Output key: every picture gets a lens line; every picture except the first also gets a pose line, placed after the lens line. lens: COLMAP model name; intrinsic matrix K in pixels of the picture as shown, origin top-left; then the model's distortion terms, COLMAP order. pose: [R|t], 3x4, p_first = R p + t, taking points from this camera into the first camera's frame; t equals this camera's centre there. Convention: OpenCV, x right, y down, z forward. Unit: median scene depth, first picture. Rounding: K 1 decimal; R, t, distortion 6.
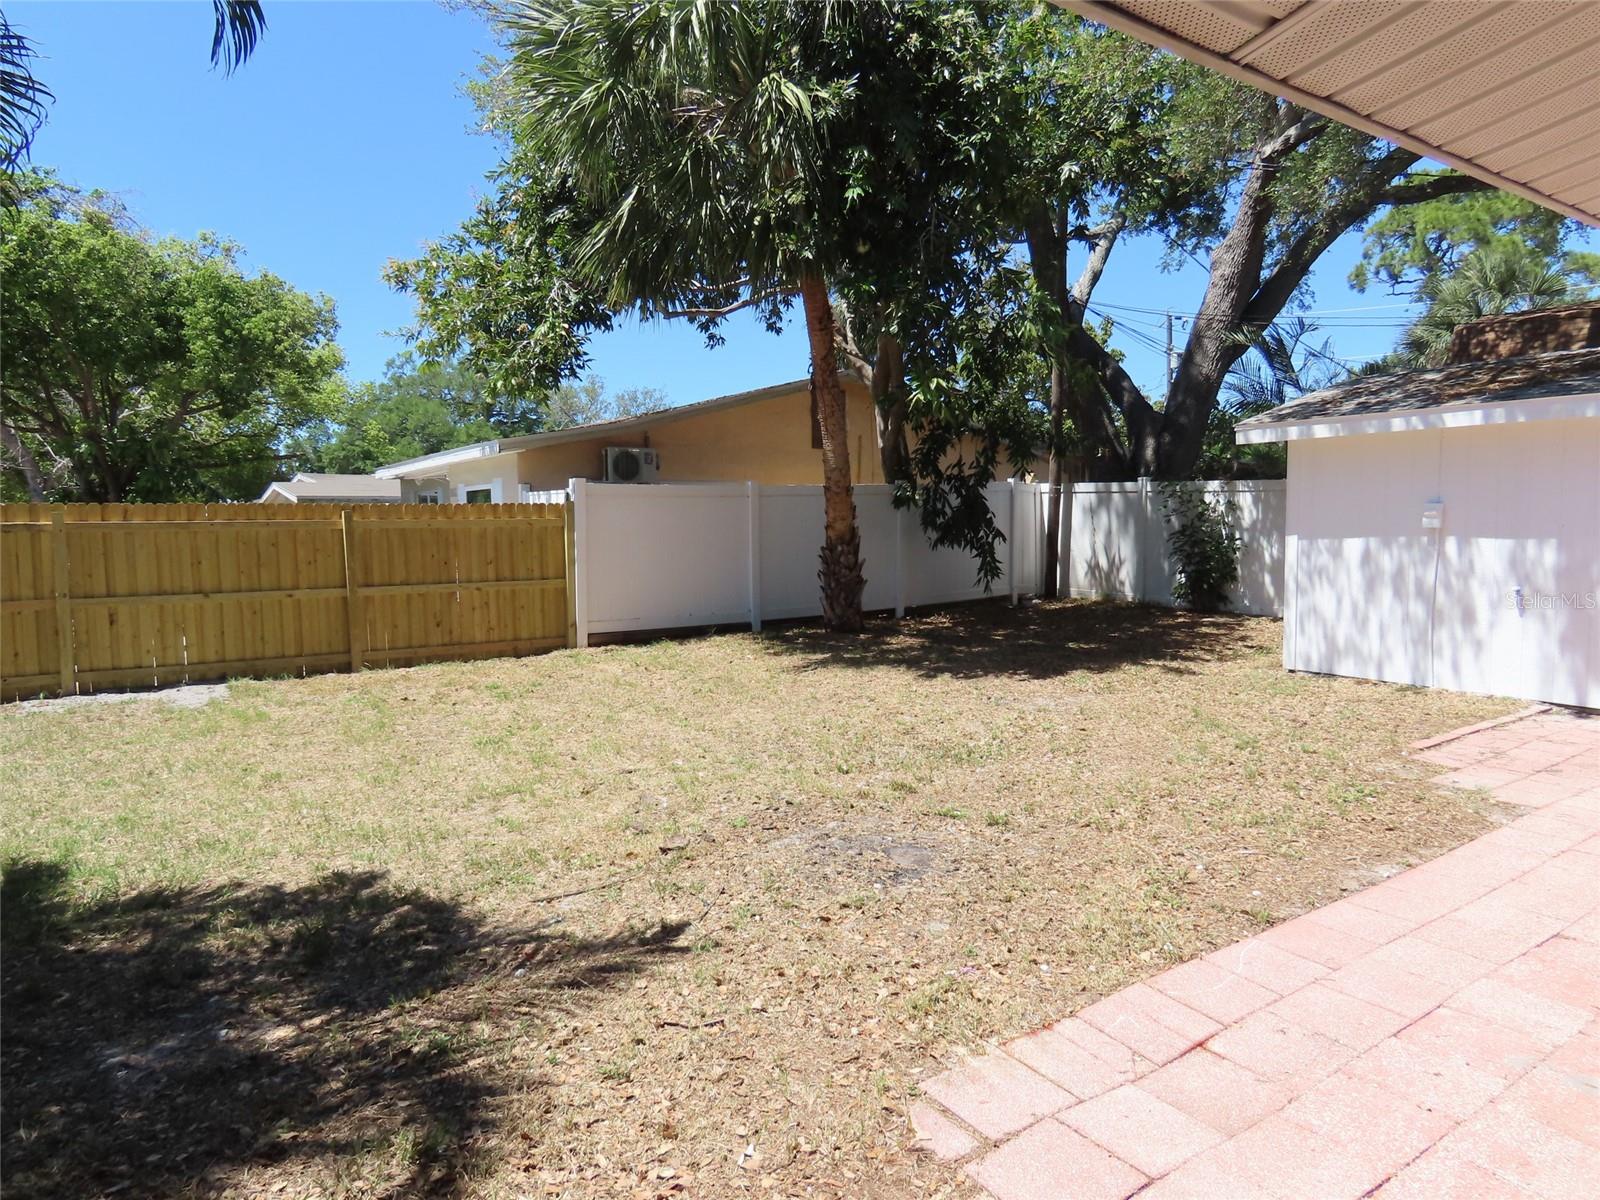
lens RADIAL K [[1006.2, 0, 809.1], [0, 1006.2, 593.0], [0, 0, 1]] dist [-0.003999, 0.000391]
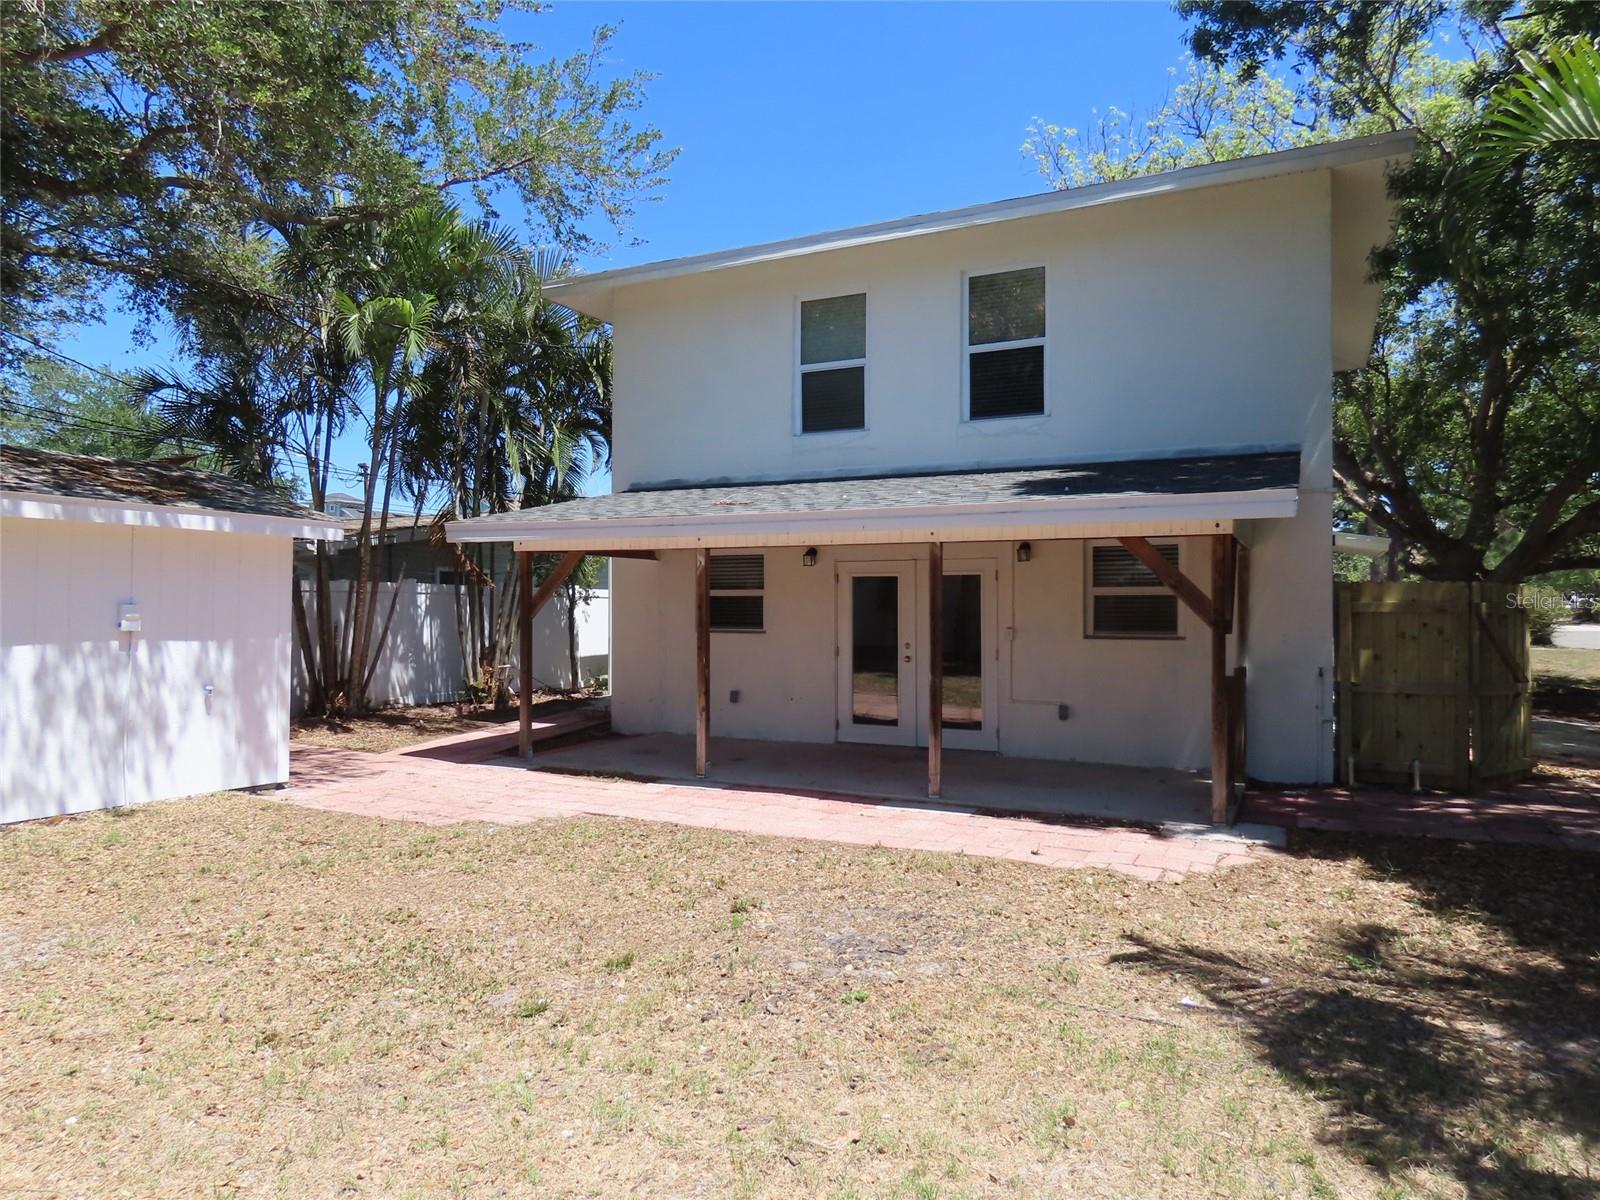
lens RADIAL K [[1006.2, 0, 809.1], [0, 1006.2, 593.0], [0, 0, 1]] dist [-0.003999, 0.000391]
pose [[-0.497331, 0.023723, 0.867236, -0.497564], [0.062492, 0.998009, 0.008537, -0.071959], [-0.865307, 0.058441, -0.497823, 0.938974]]
